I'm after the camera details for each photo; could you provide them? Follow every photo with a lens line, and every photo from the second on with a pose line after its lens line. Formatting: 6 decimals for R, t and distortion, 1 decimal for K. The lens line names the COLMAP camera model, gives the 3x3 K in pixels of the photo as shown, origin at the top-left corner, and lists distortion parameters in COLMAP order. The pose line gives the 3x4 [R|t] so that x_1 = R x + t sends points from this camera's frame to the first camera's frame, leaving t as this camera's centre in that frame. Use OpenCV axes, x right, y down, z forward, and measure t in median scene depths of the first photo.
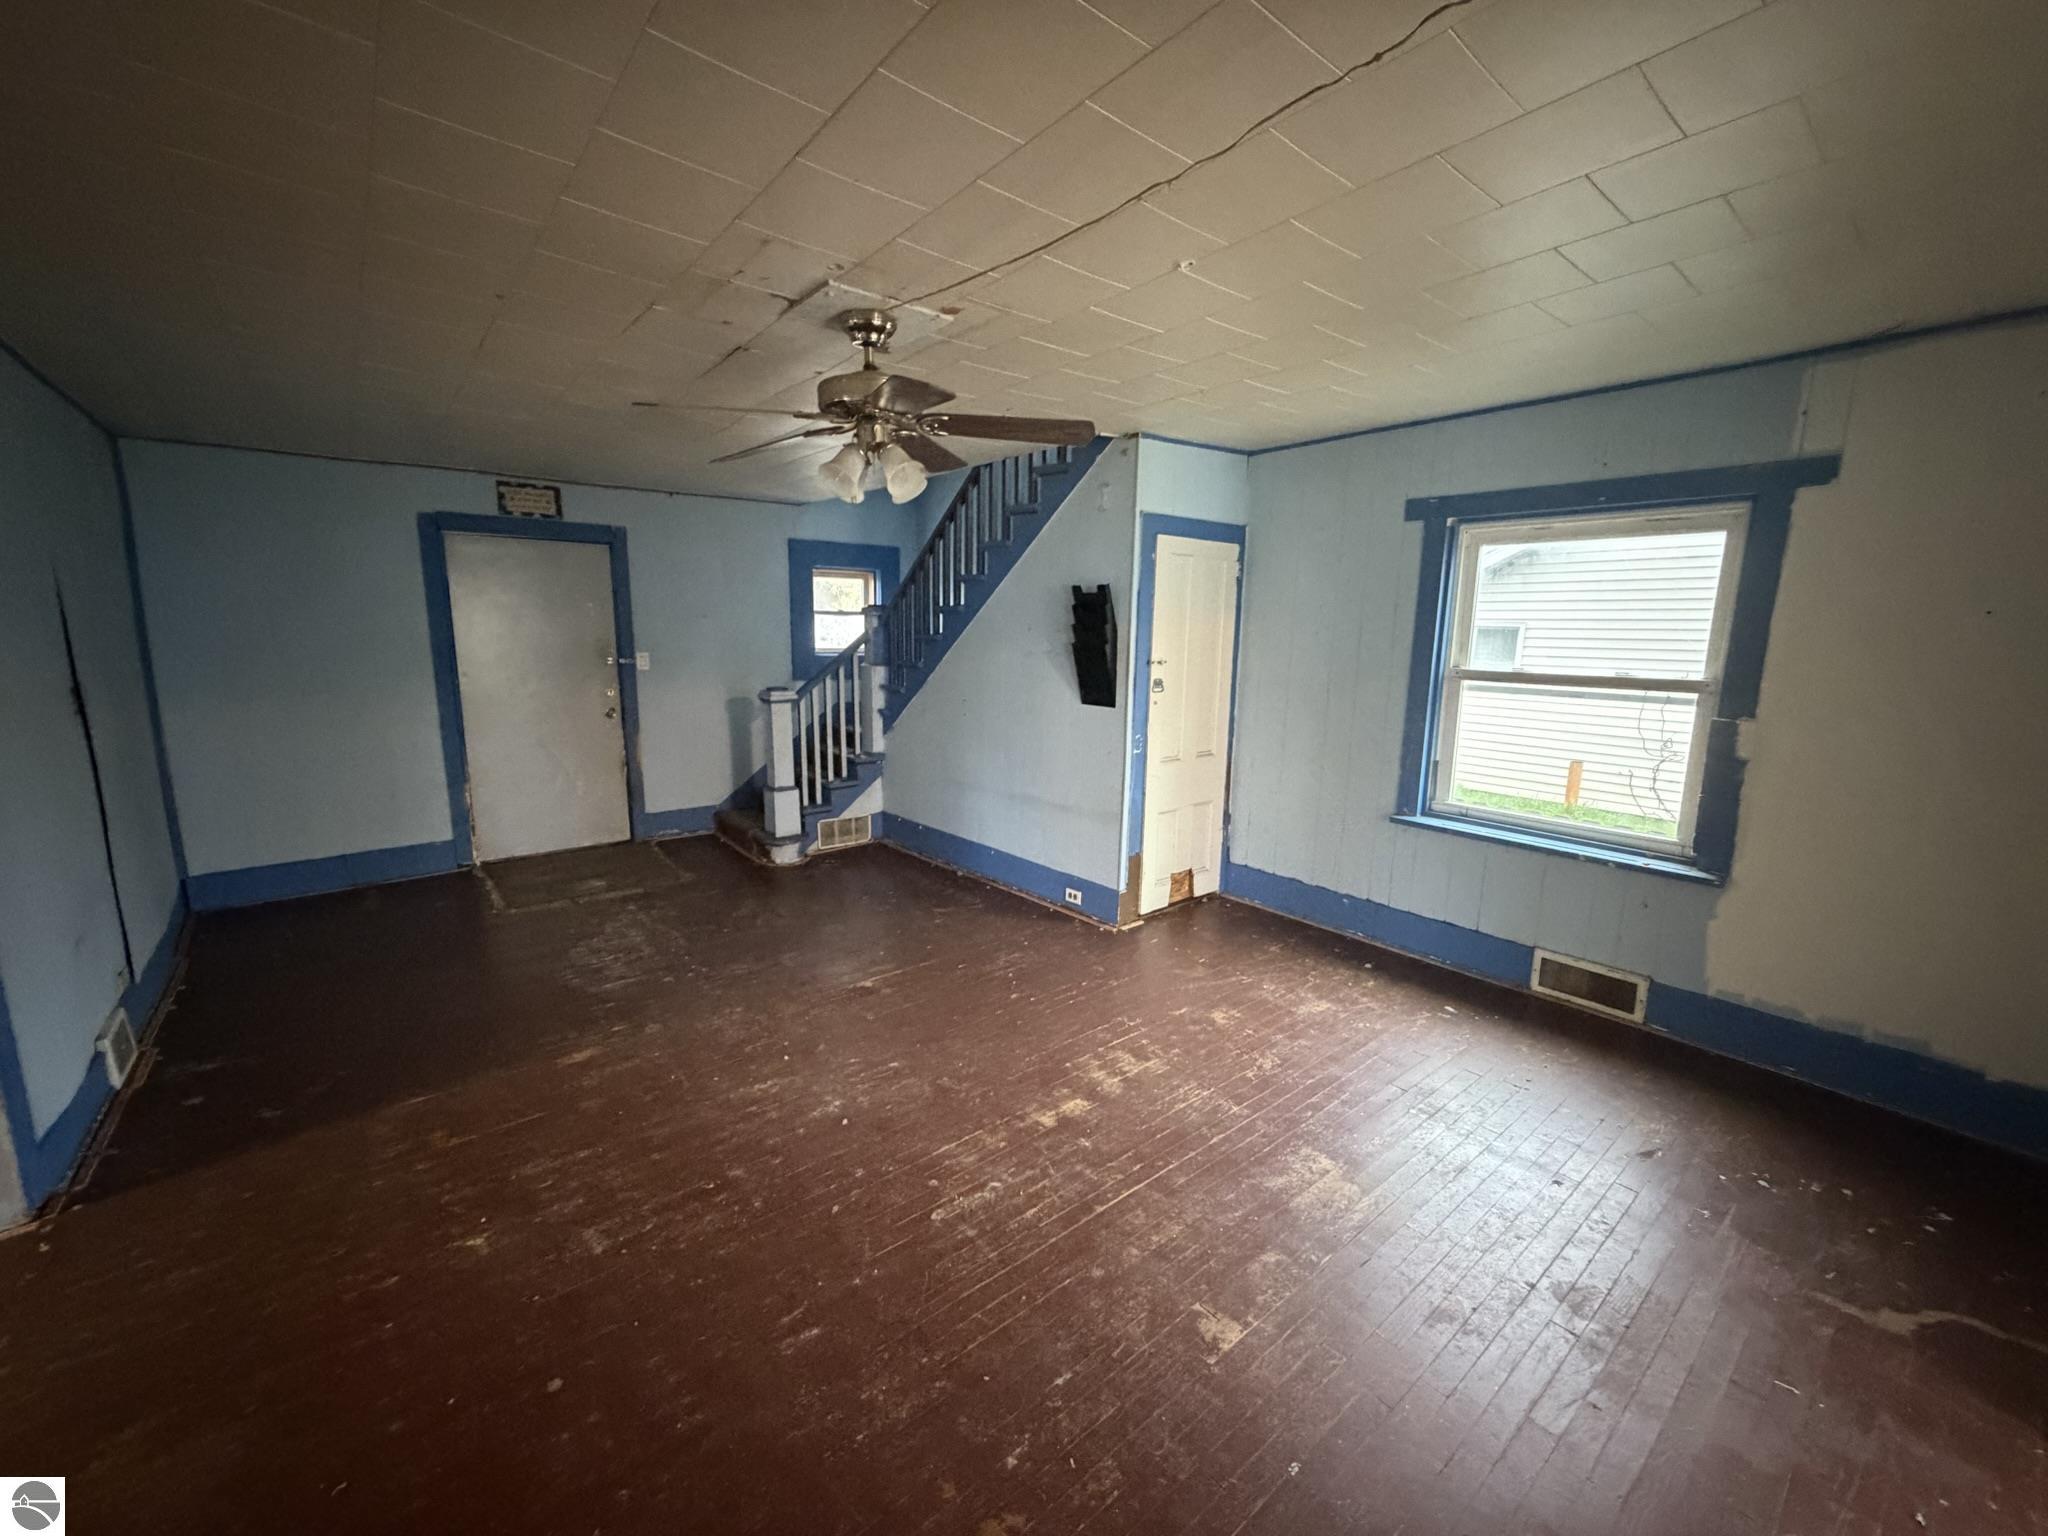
lens RADIAL K [[817.8, 0, 1019.9], [0, 817.8, 773.2], [0, 0, 1]] dist [0.004503, 0.000284]
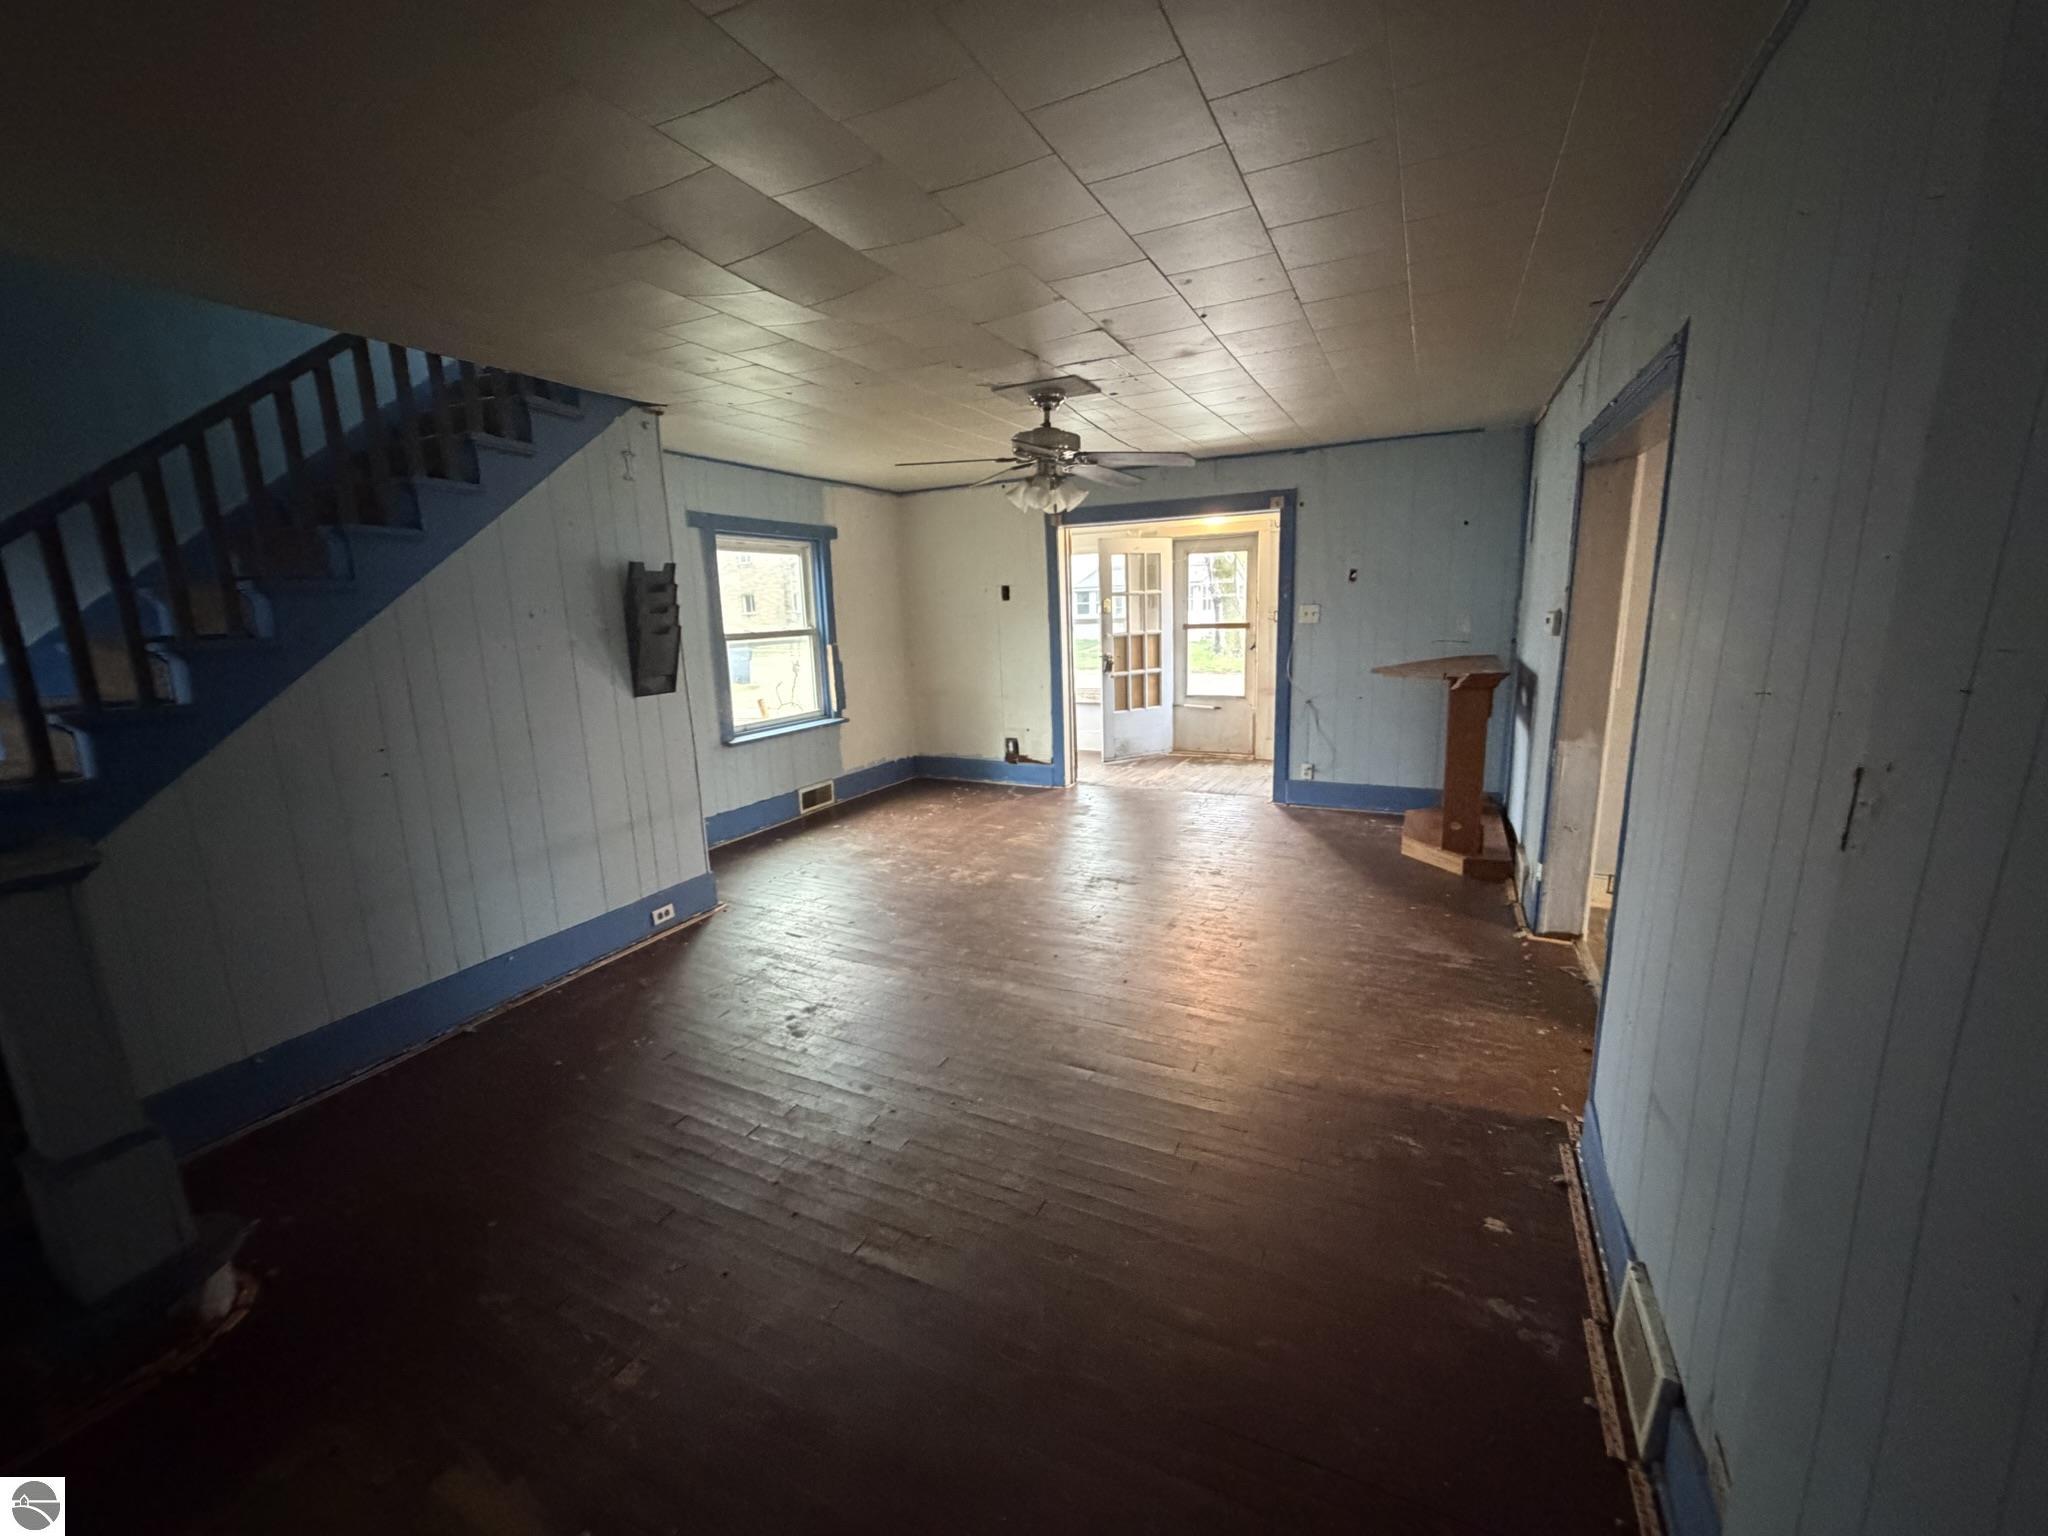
lens RADIAL K [[817.8, 0, 1019.9], [0, 817.8, 773.2], [0, 0, 1]] dist [0.004503, 0.000284]
pose [[-0.406036, -0.184326, 0.895075, -0.916491], [0.192150, 0.940331, 0.280812, -0.179728], [-0.893428, 0.286009, -0.346390, 0.981095]]
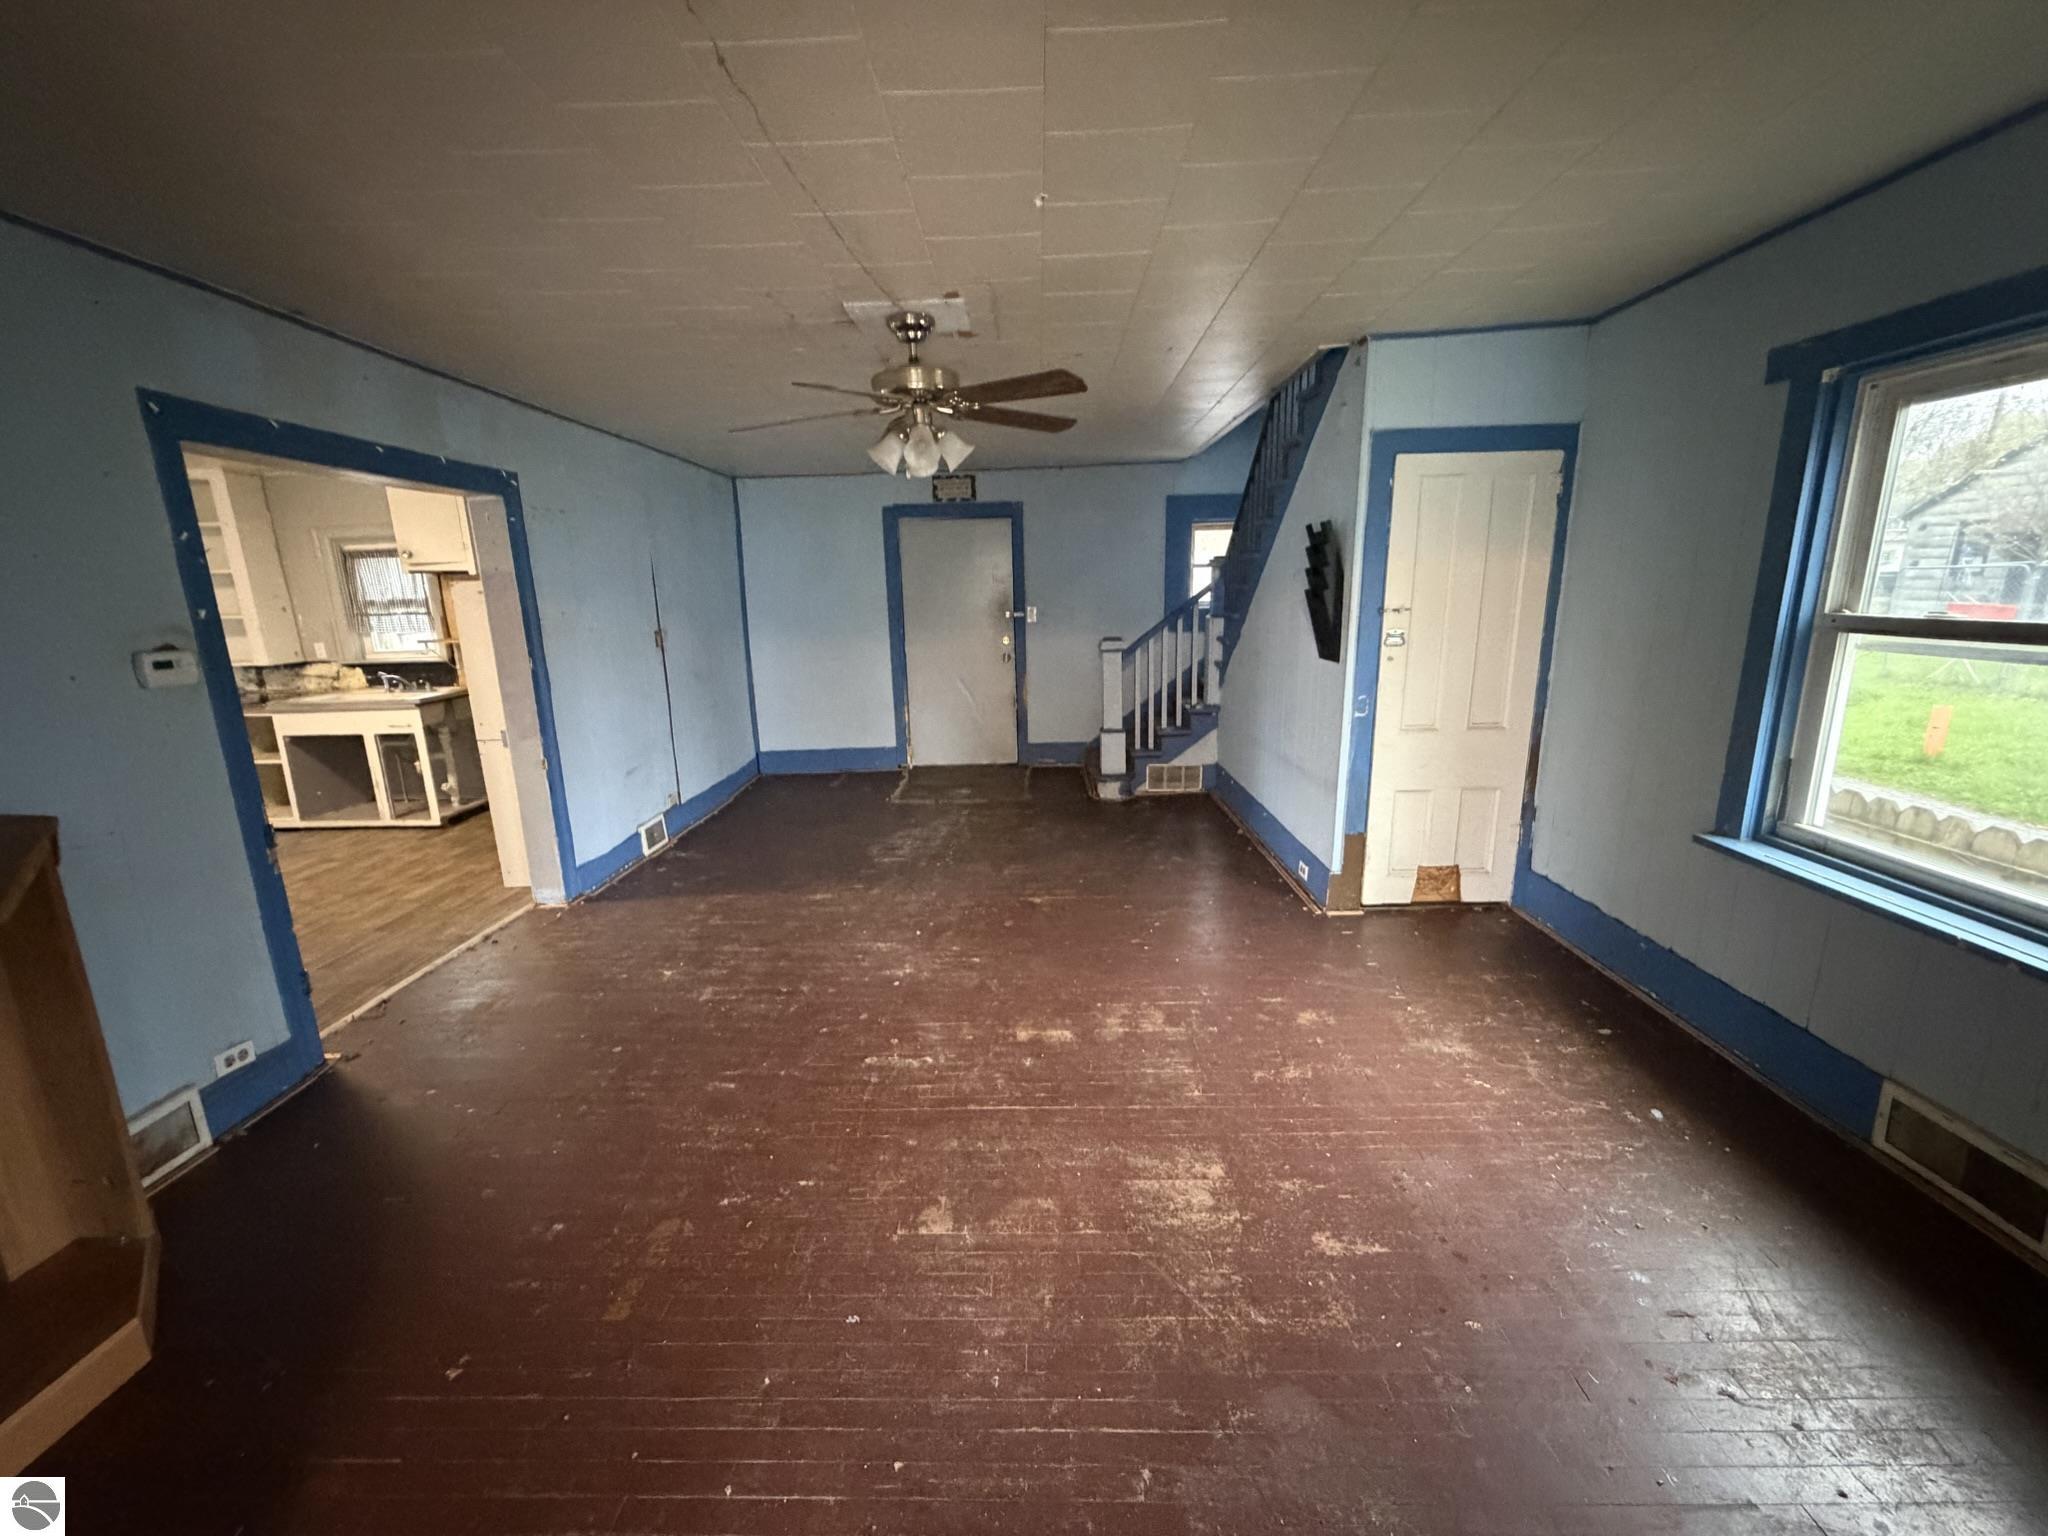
lens RADIAL K [[817.8, 0, 1019.9], [0, 817.8, 773.2], [0, 0, 1]] dist [0.004503, 0.000284]
pose [[0.758200, 0.116565, -0.641518, 0.426426], [-0.082270, 0.993130, 0.083219, -0.007633], [0.646811, -0.010319, 0.762581, 0.106496]]
